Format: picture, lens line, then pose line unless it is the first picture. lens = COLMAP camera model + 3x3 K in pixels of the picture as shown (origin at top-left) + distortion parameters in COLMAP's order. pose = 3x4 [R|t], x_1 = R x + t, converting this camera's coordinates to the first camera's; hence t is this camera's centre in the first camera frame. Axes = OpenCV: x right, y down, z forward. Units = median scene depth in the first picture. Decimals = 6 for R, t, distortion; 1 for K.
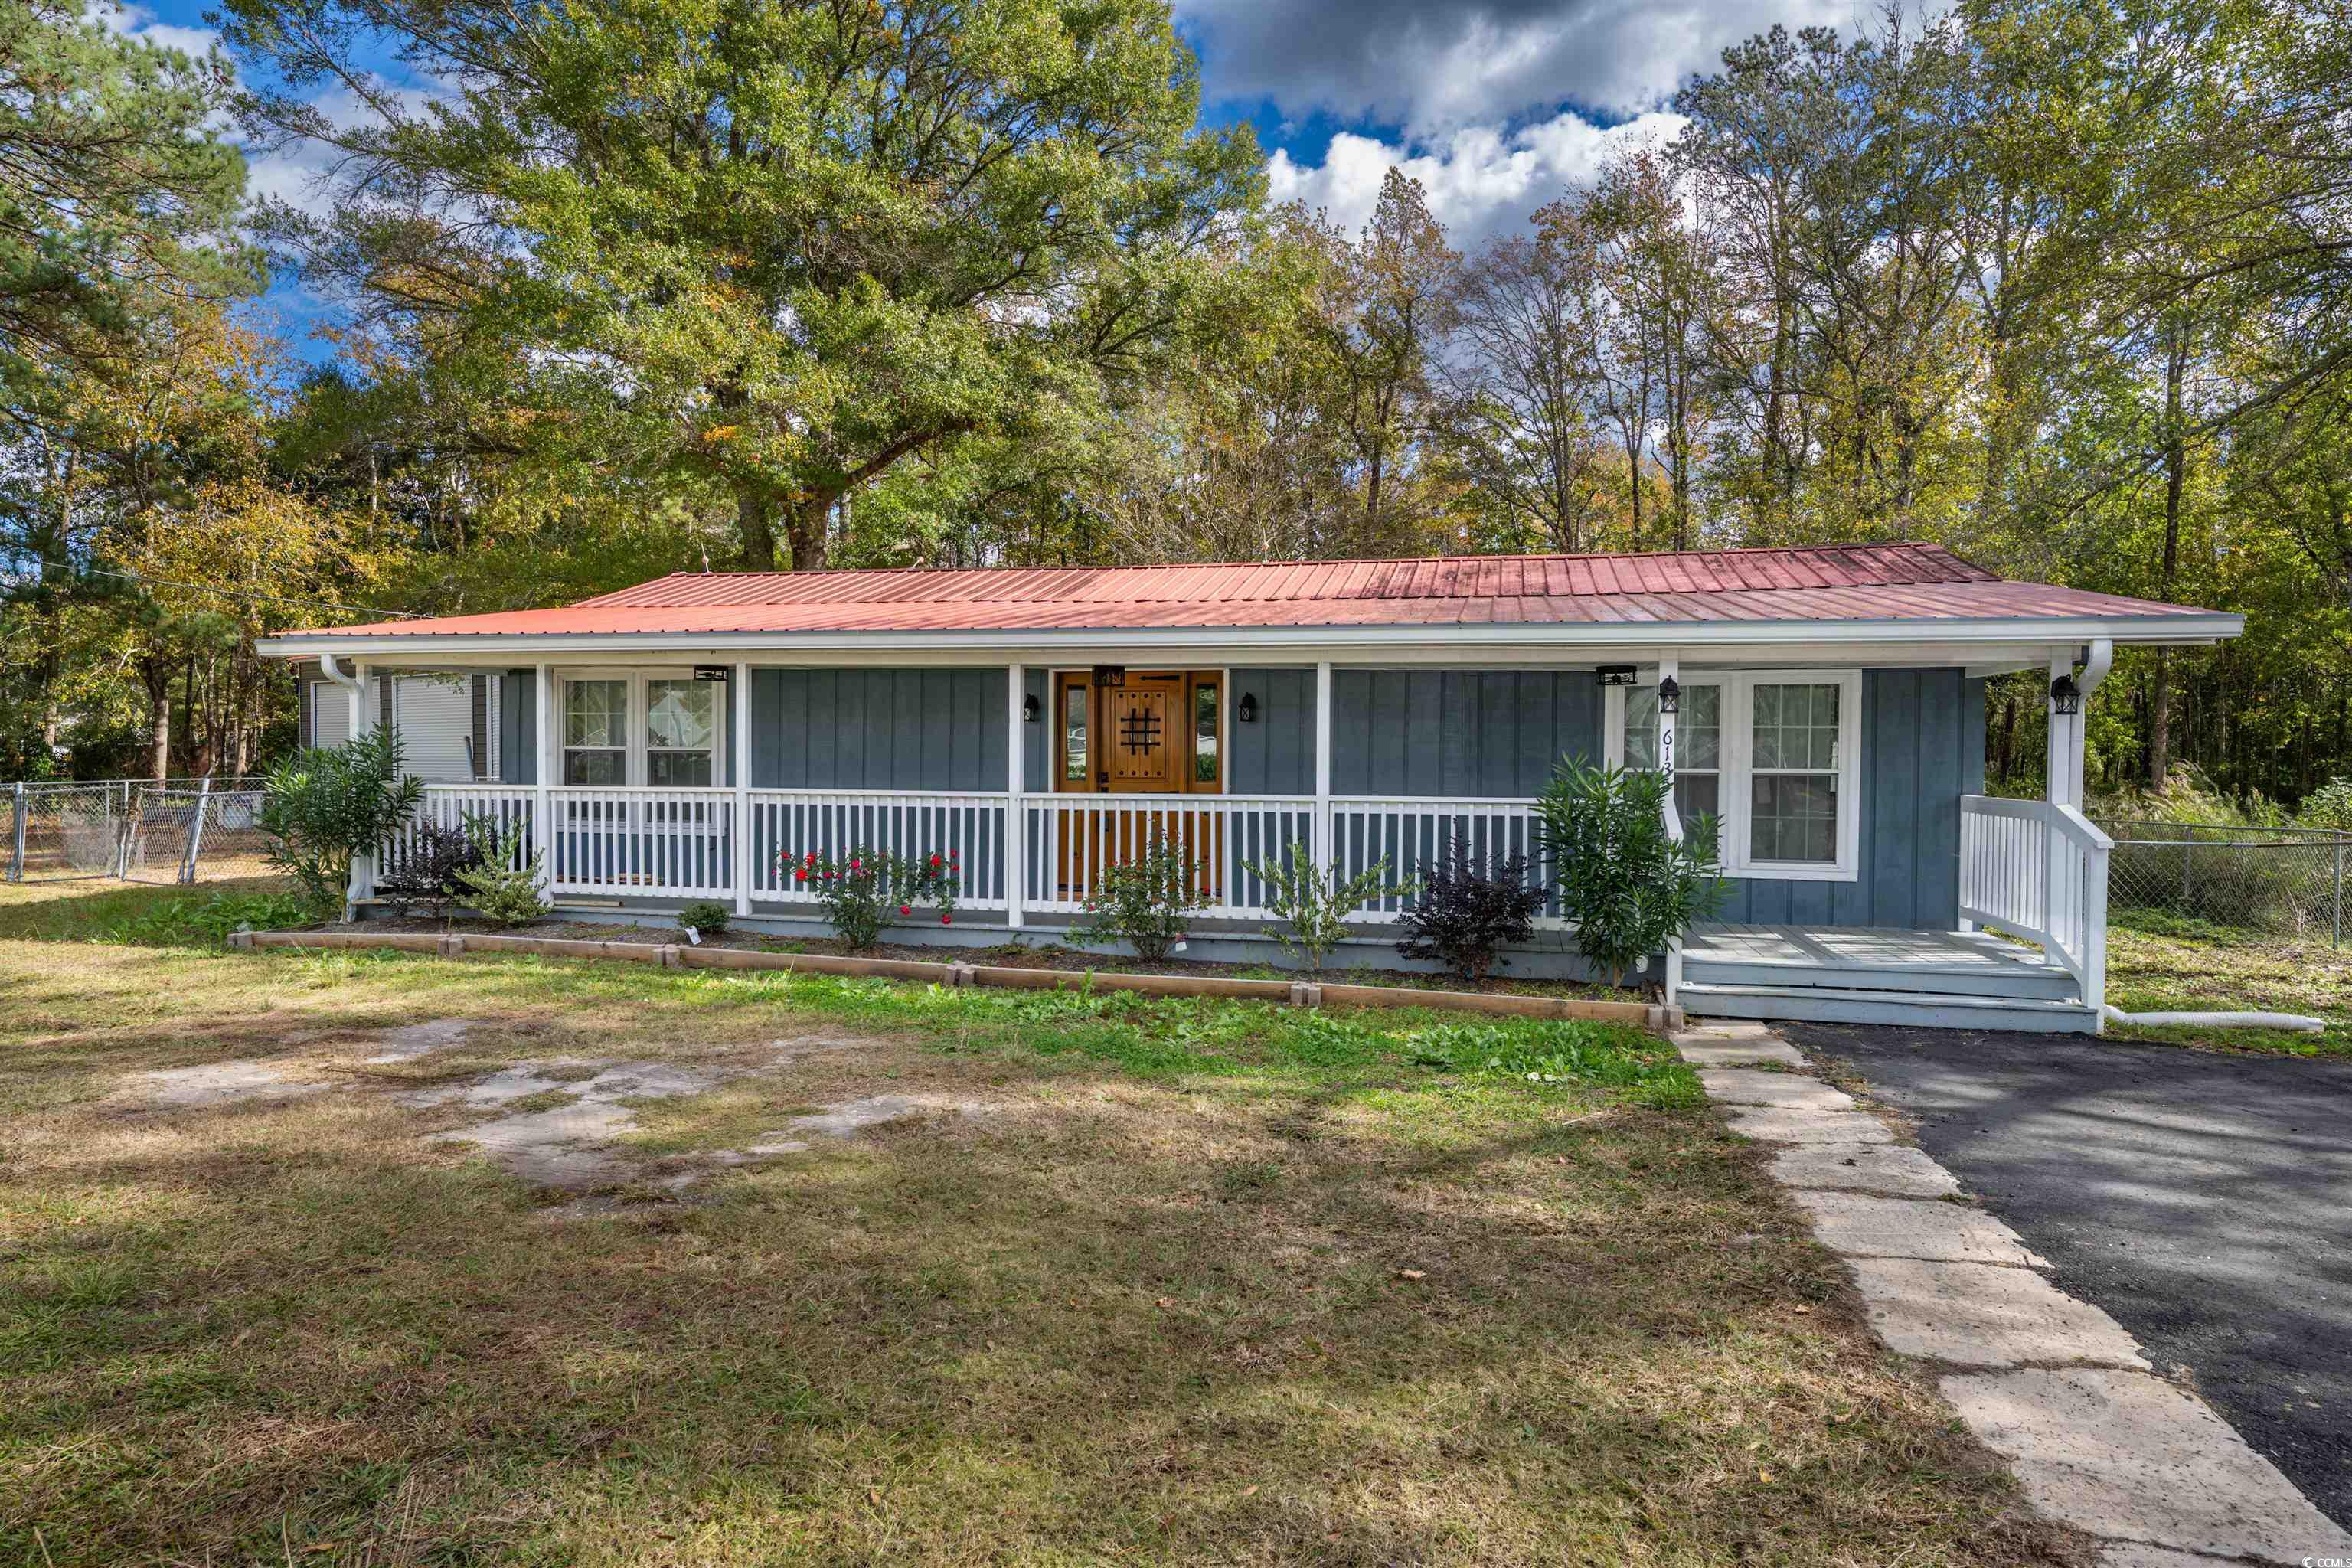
lens RADIAL K [[1284.1, 0, 1176.9], [0, 1284.1, 781.4], [0, 0, 1]] dist [0.005957, -0.000486]
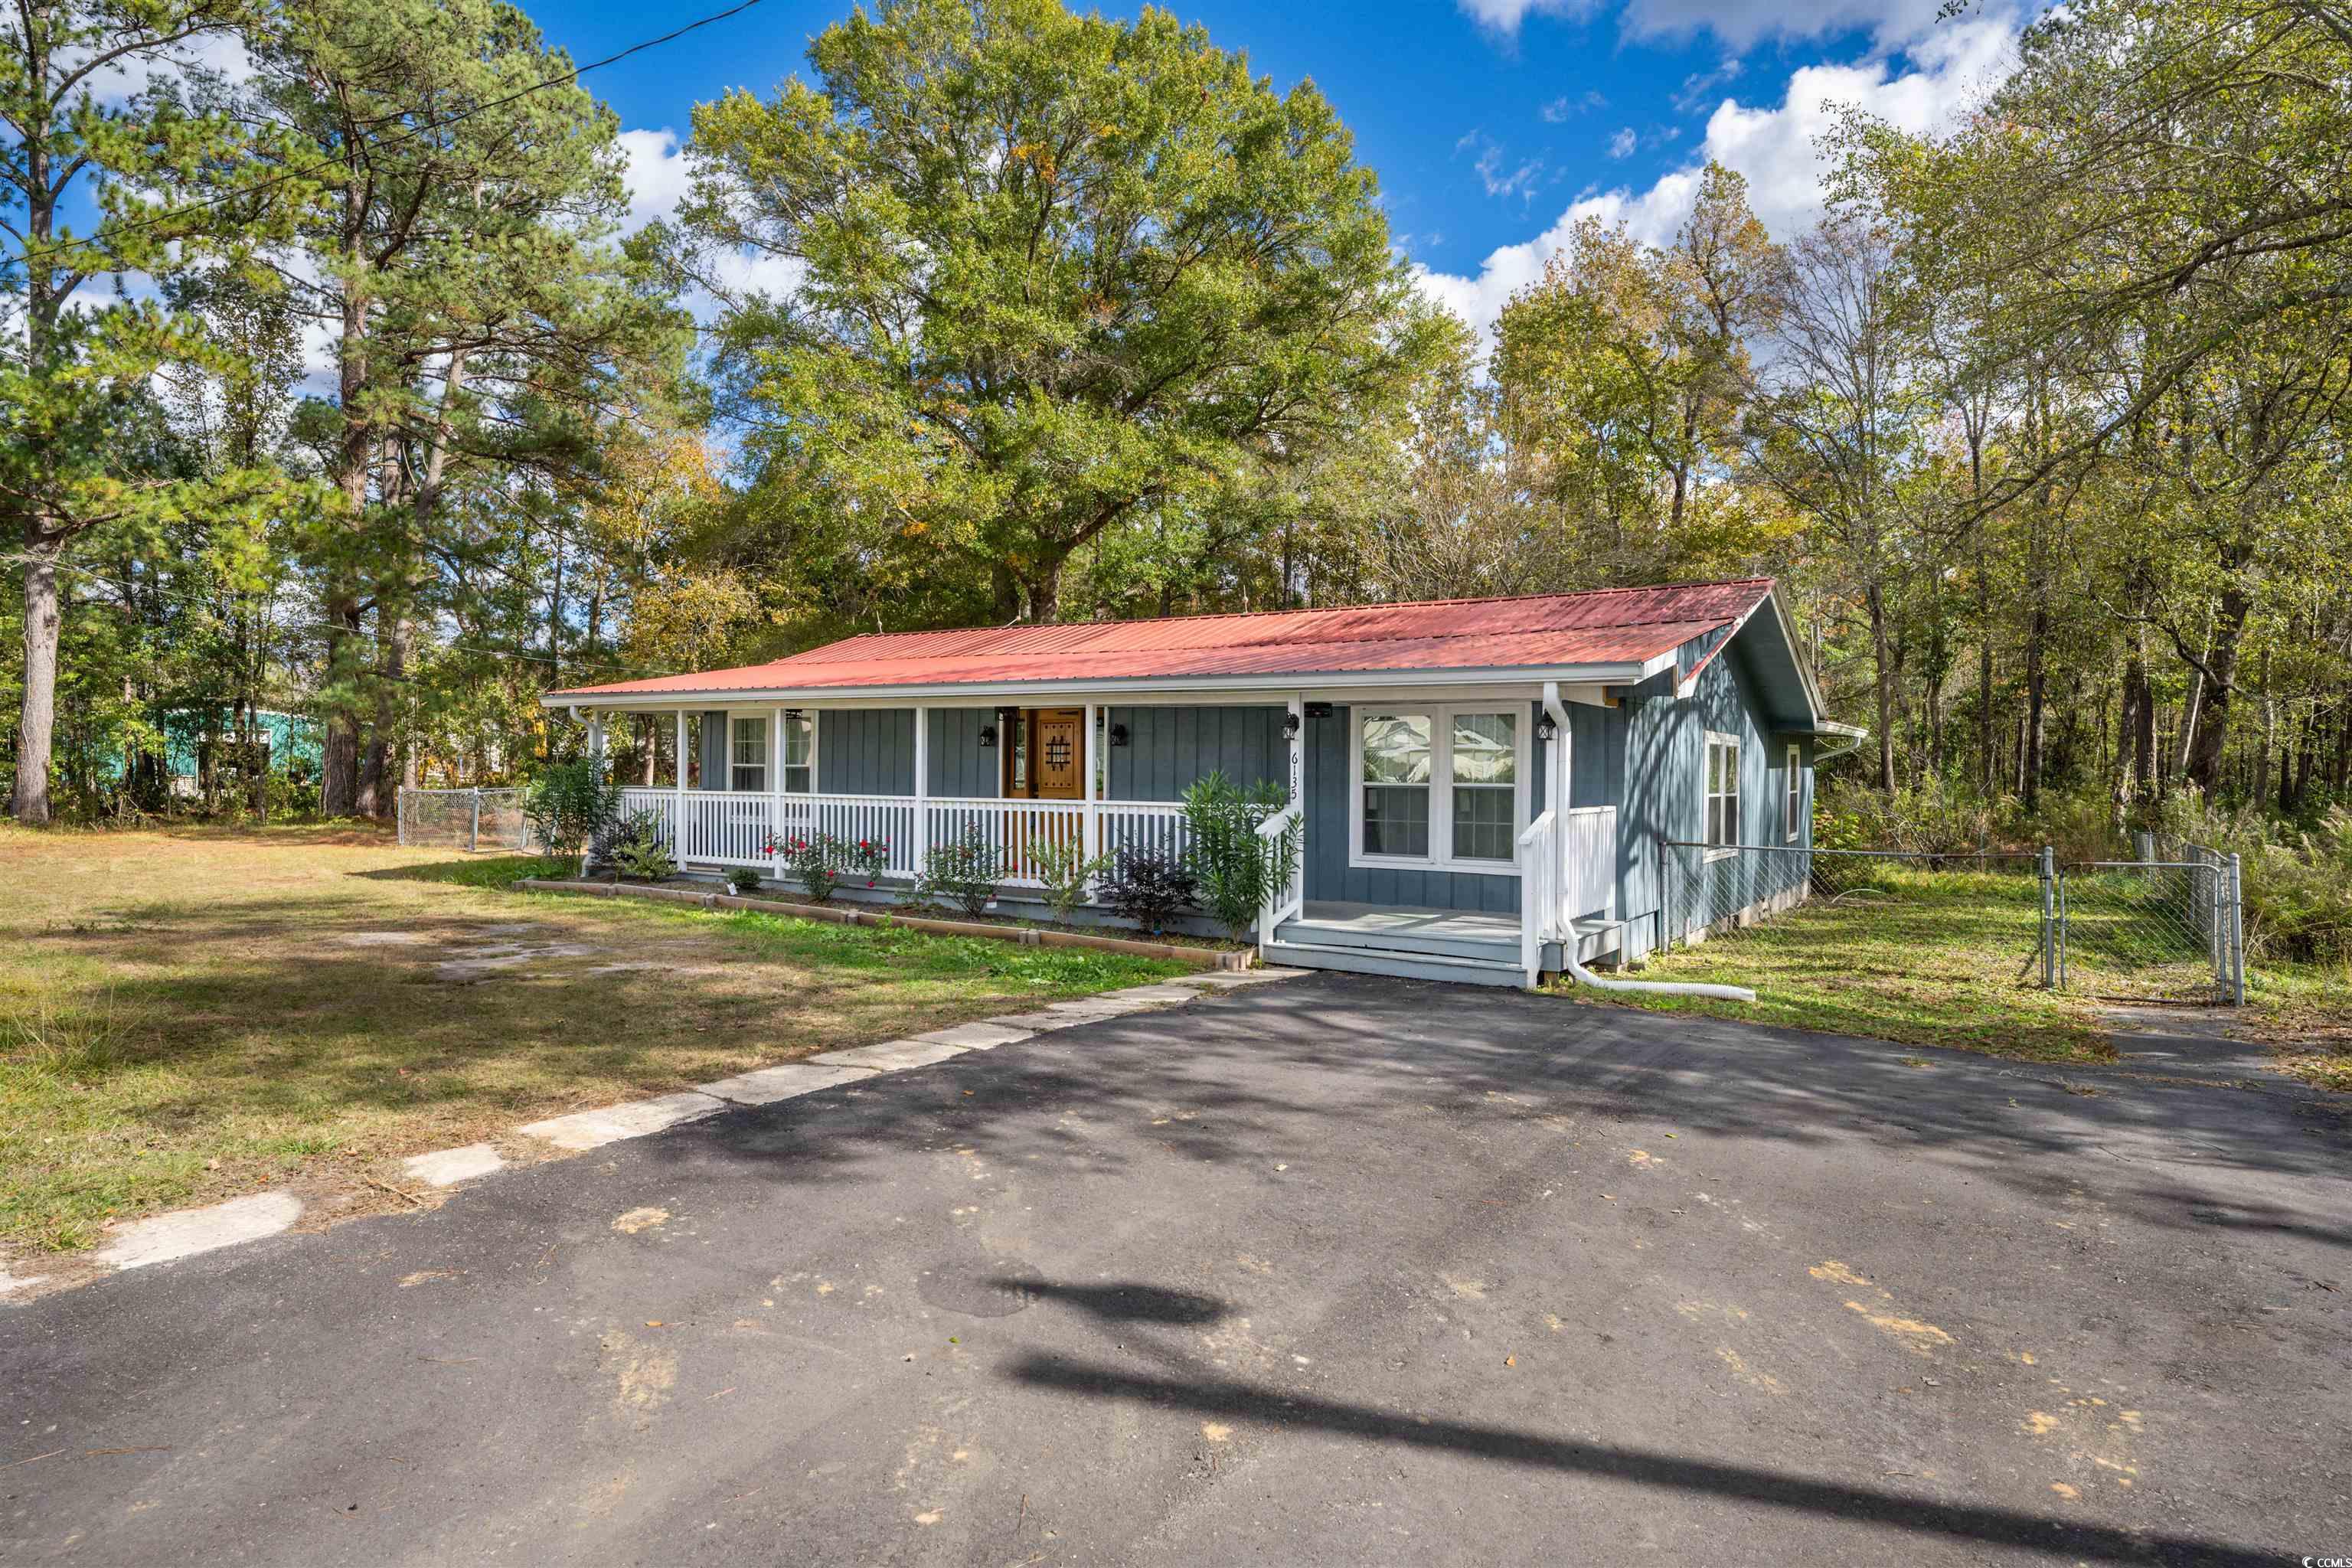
lens RADIAL K [[1284.1, 0, 1174.2], [0, 1284.1, 787.6], [0, 0, 1]] dist [0.005957, -0.000486]
pose [[0.938557, 0.005026, -0.345088, 0.628525], [-0.007551, 0.999954, -0.005973, 0.004600], [0.345042, 0.008212, 0.938551, -0.244200]]
